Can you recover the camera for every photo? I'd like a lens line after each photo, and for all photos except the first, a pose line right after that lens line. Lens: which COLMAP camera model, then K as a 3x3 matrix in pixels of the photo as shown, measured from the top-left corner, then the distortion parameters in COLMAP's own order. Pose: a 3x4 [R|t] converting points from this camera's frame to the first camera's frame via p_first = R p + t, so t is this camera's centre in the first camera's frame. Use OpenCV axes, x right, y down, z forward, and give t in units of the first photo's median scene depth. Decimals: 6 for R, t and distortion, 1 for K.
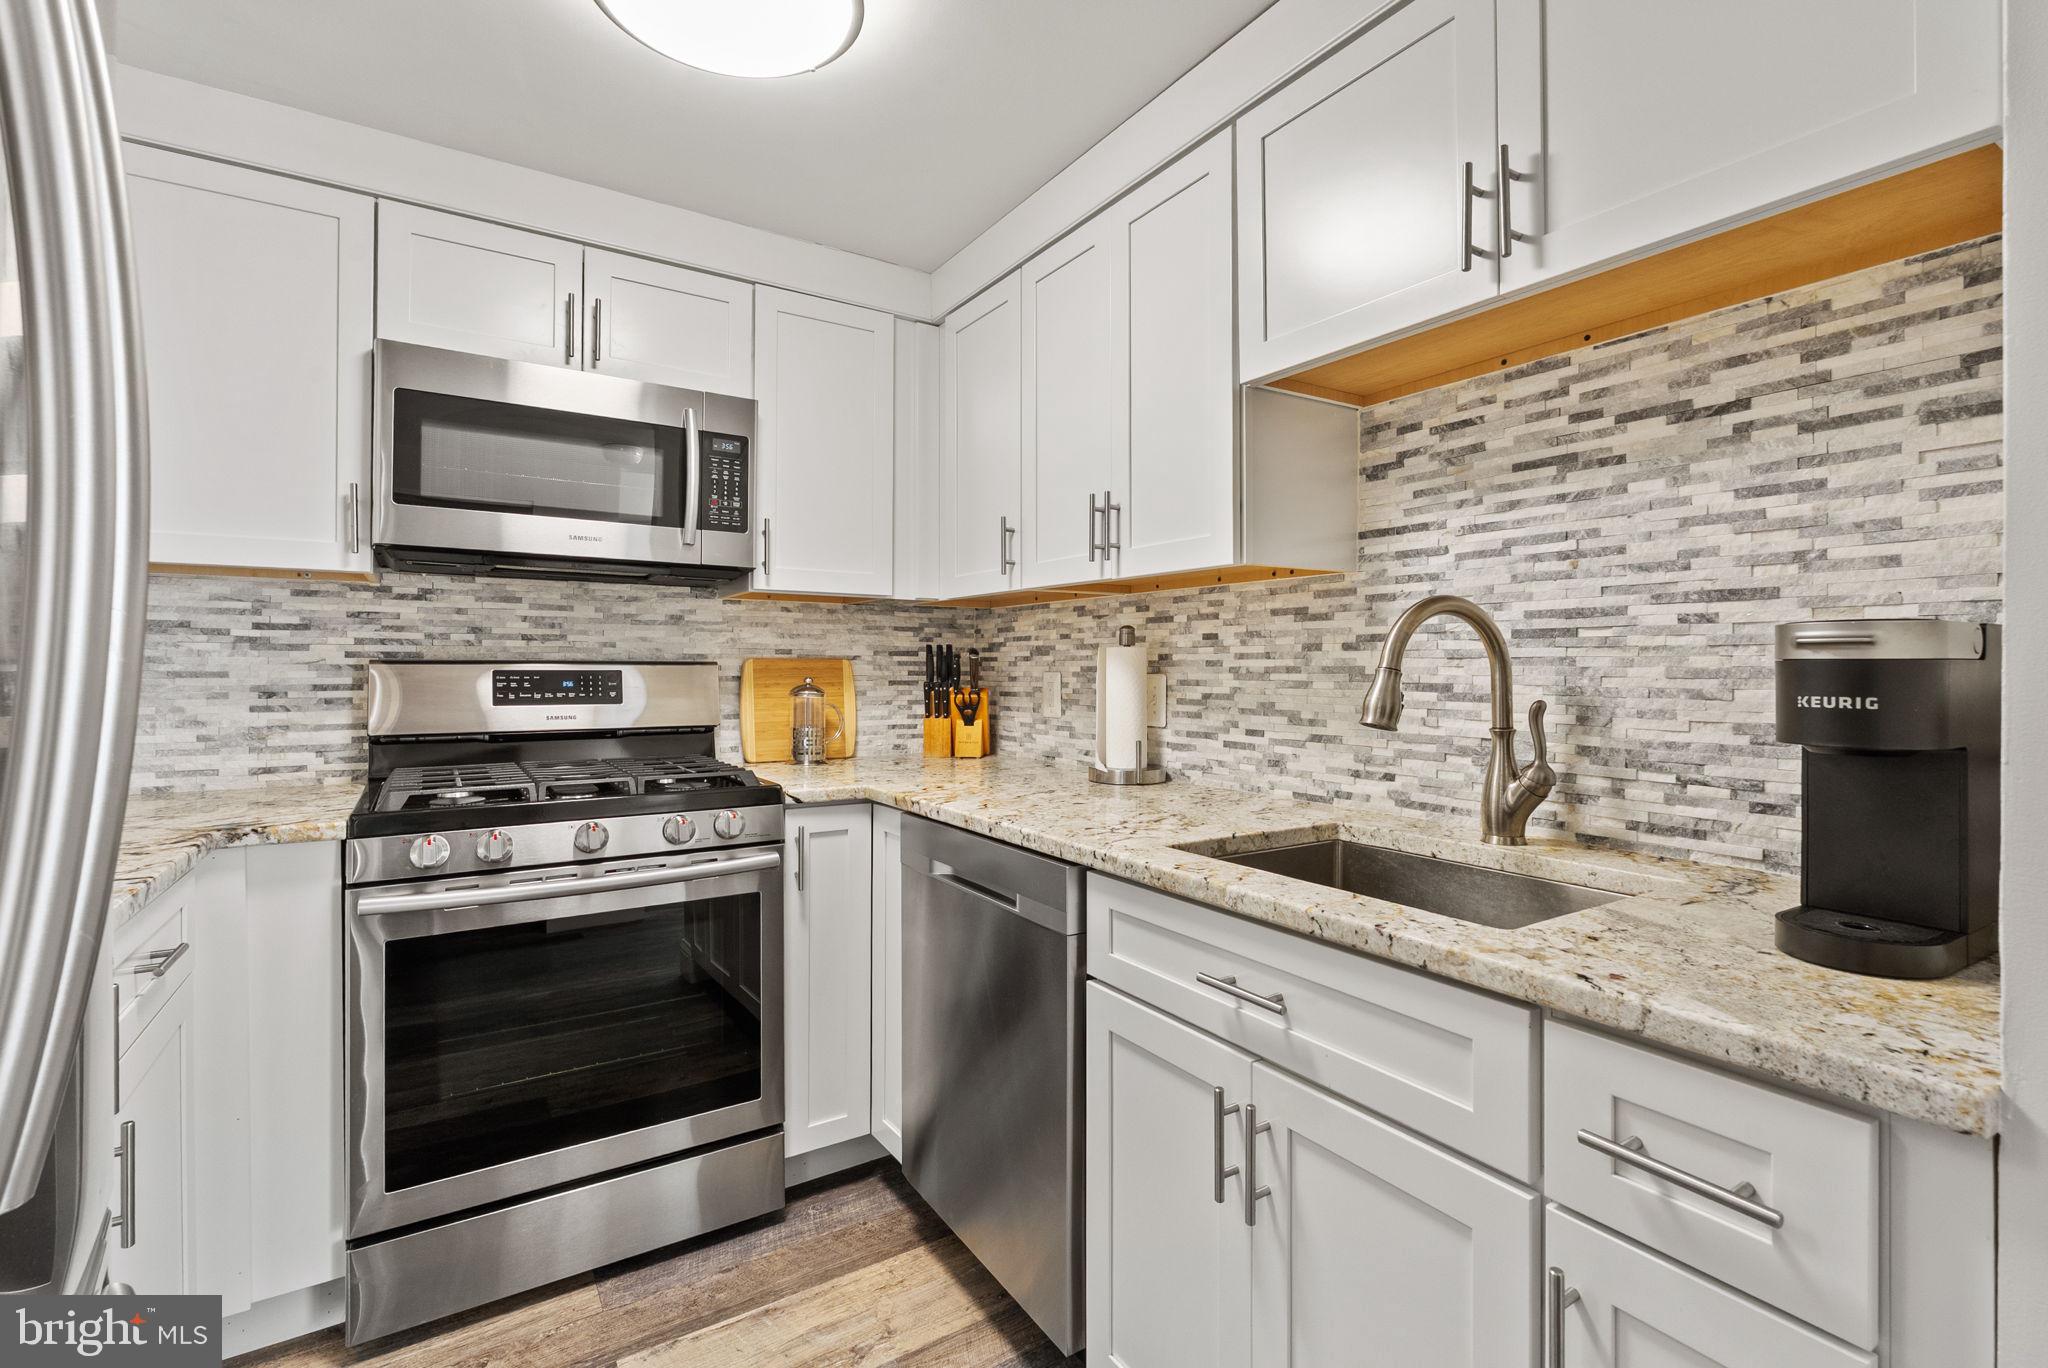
lens RADIAL K [[918.3, 0, 1022.3], [0, 918.3, 662.5], [0, 0, 1]] dist [-0.003729, 0.000463]
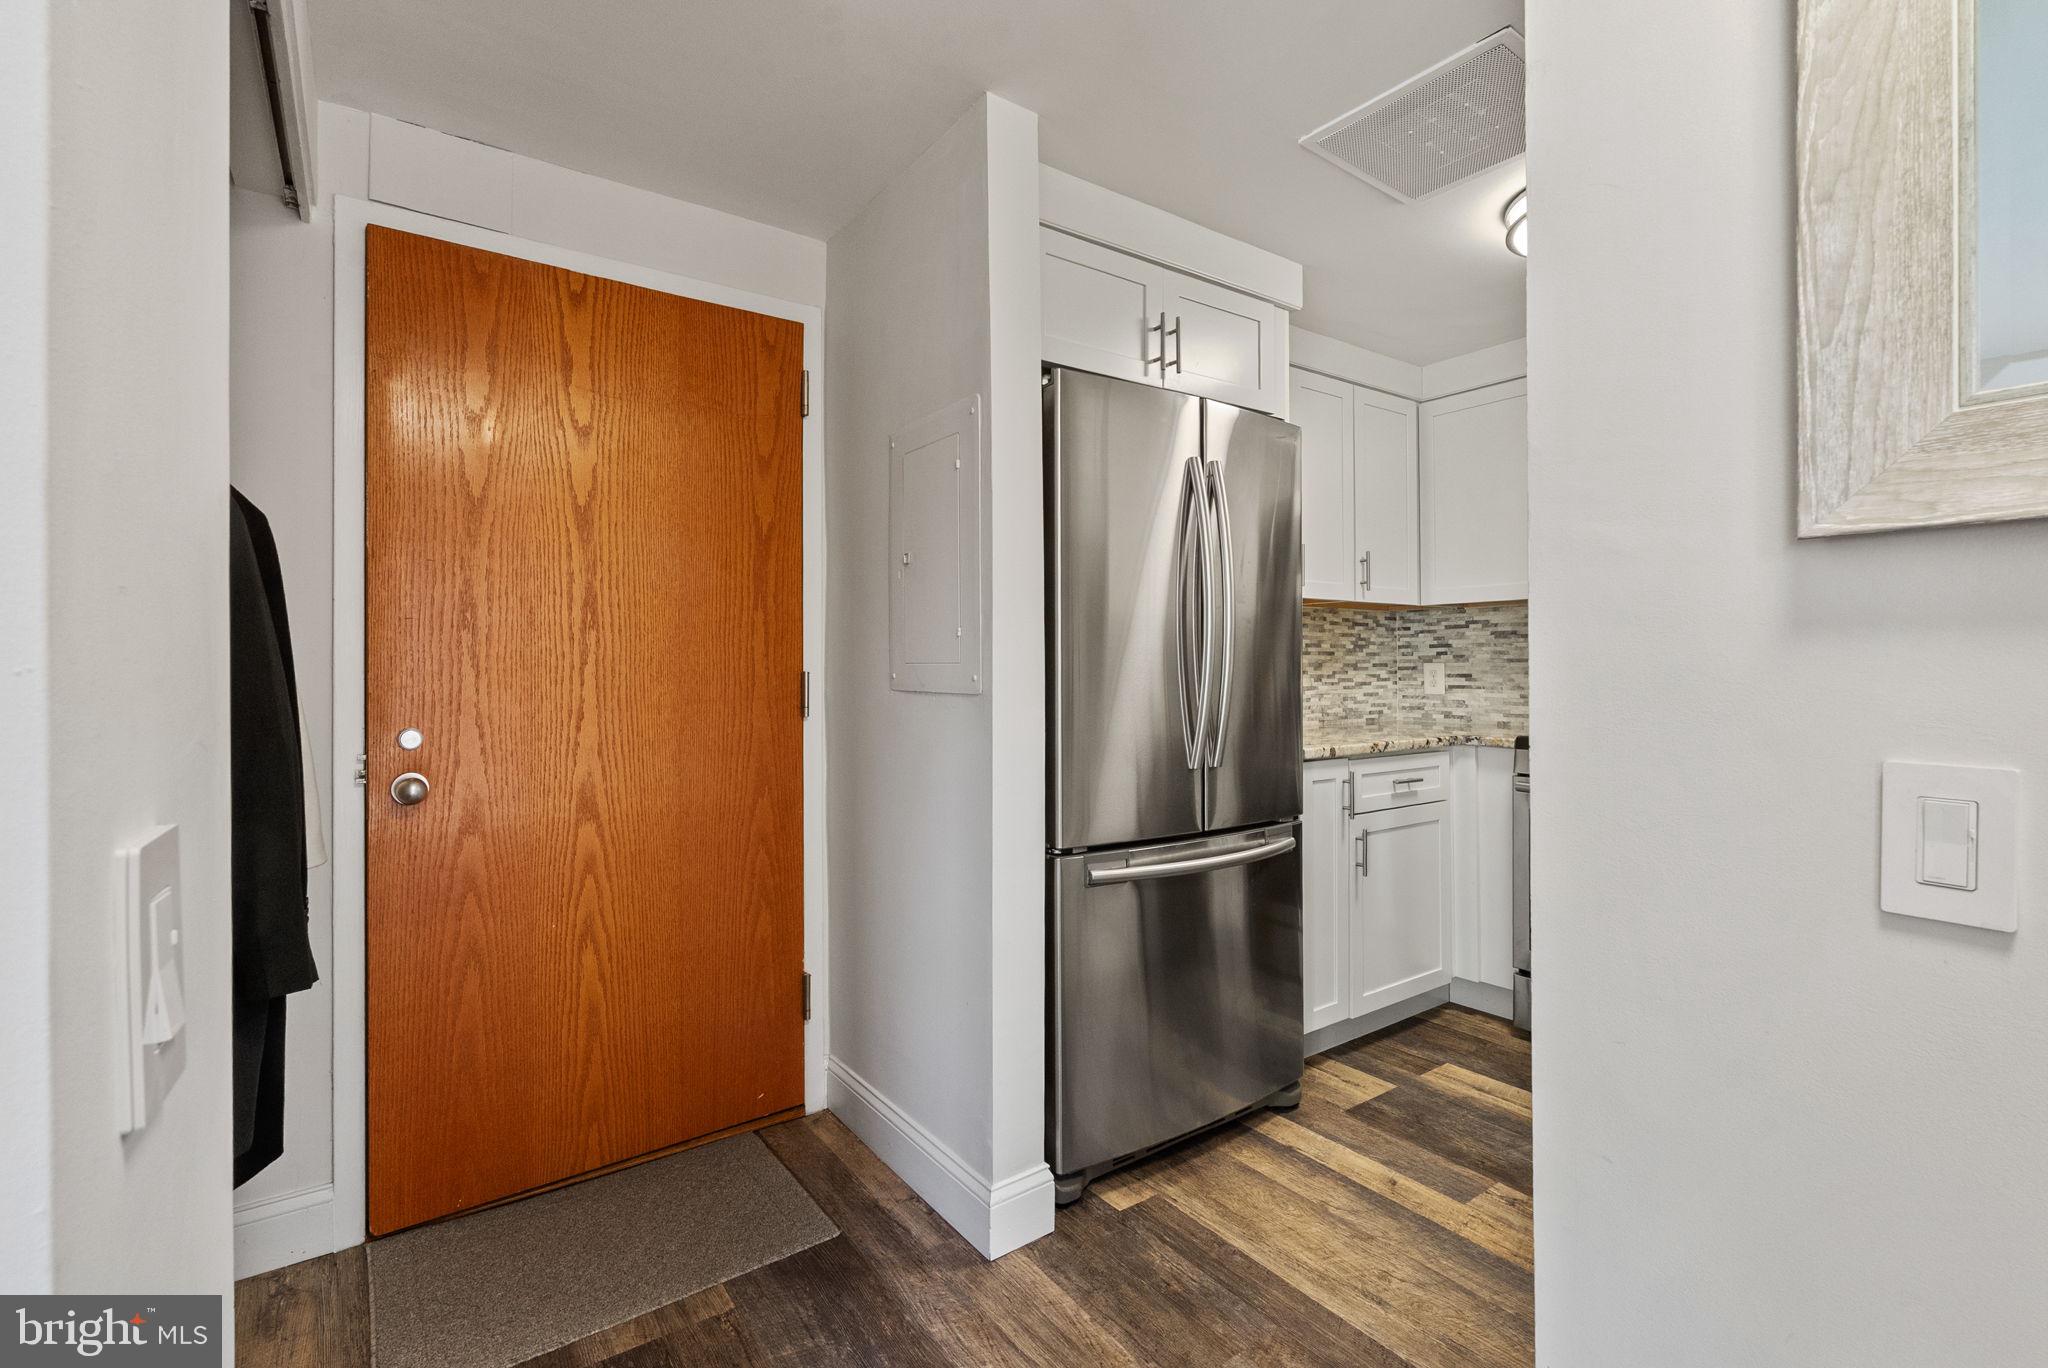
lens RADIAL K [[912.7, 0, 1026.1], [0, 912.7, 678.4], [0, 0, 1]] dist [-0.003174, 0.000194]
pose [[0.051449, 0.012140, -0.998602, 0.906333], [0.008118, 0.999888, 0.012574, 0.019770], [0.998643, -0.008754, 0.051345, -0.053407]]
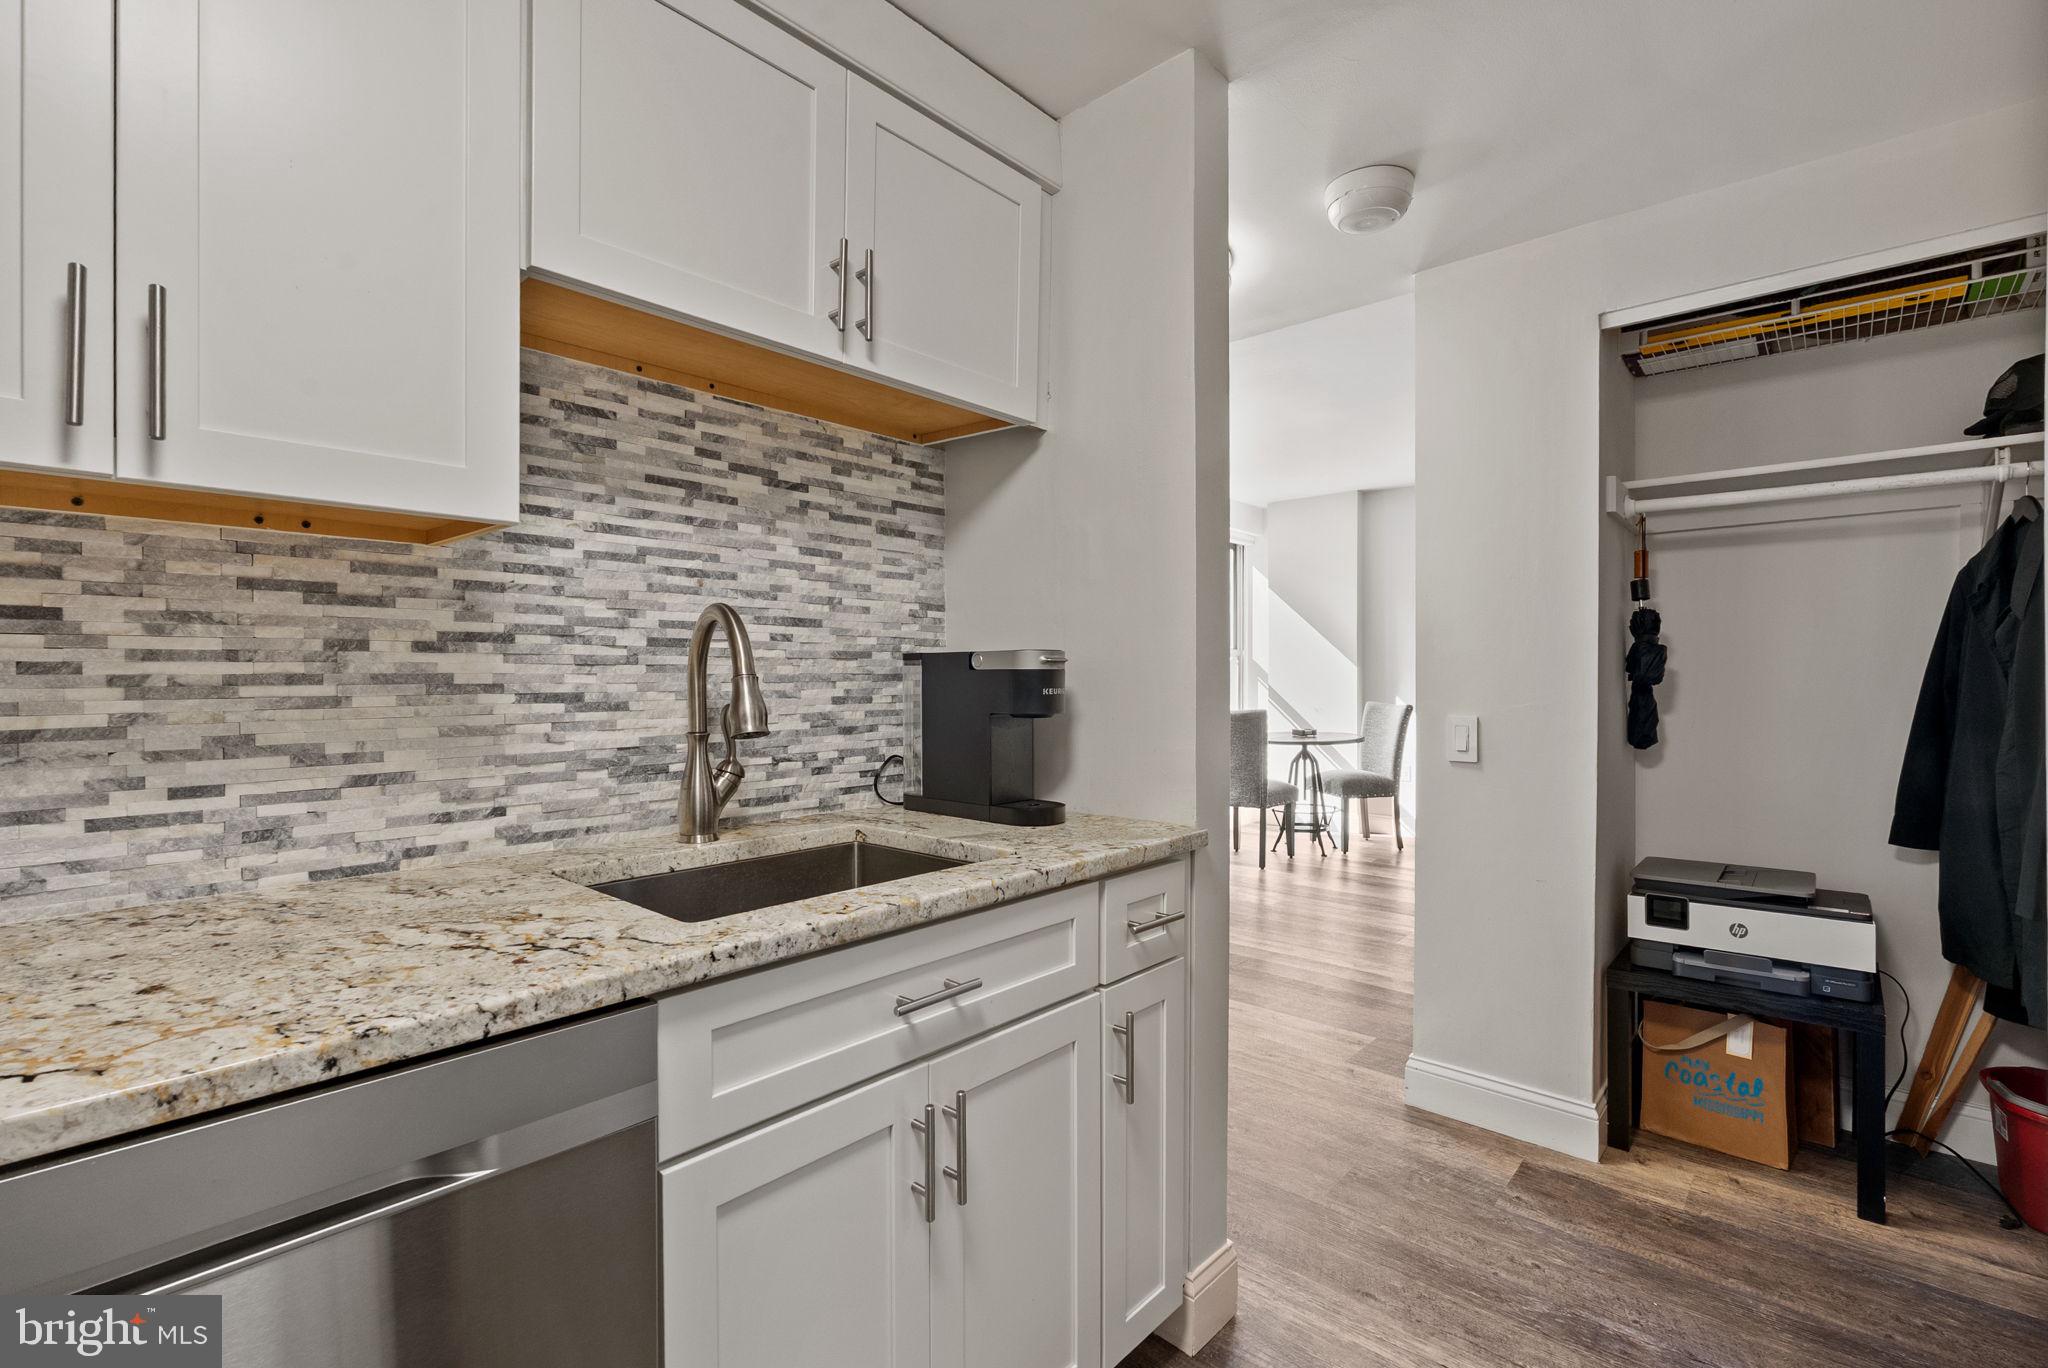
lens RADIAL K [[912.7, 0, 1026.1], [0, 912.7, 678.4], [0, 0, 1]] dist [-0.003174, 0.000194]
pose [[-0.257121, -0.002734, 0.966375, -0.466646], [-0.000644, 0.999996, 0.002657, 0.005787], [-0.966379, 0.000061, -0.257122, 0.726319]]
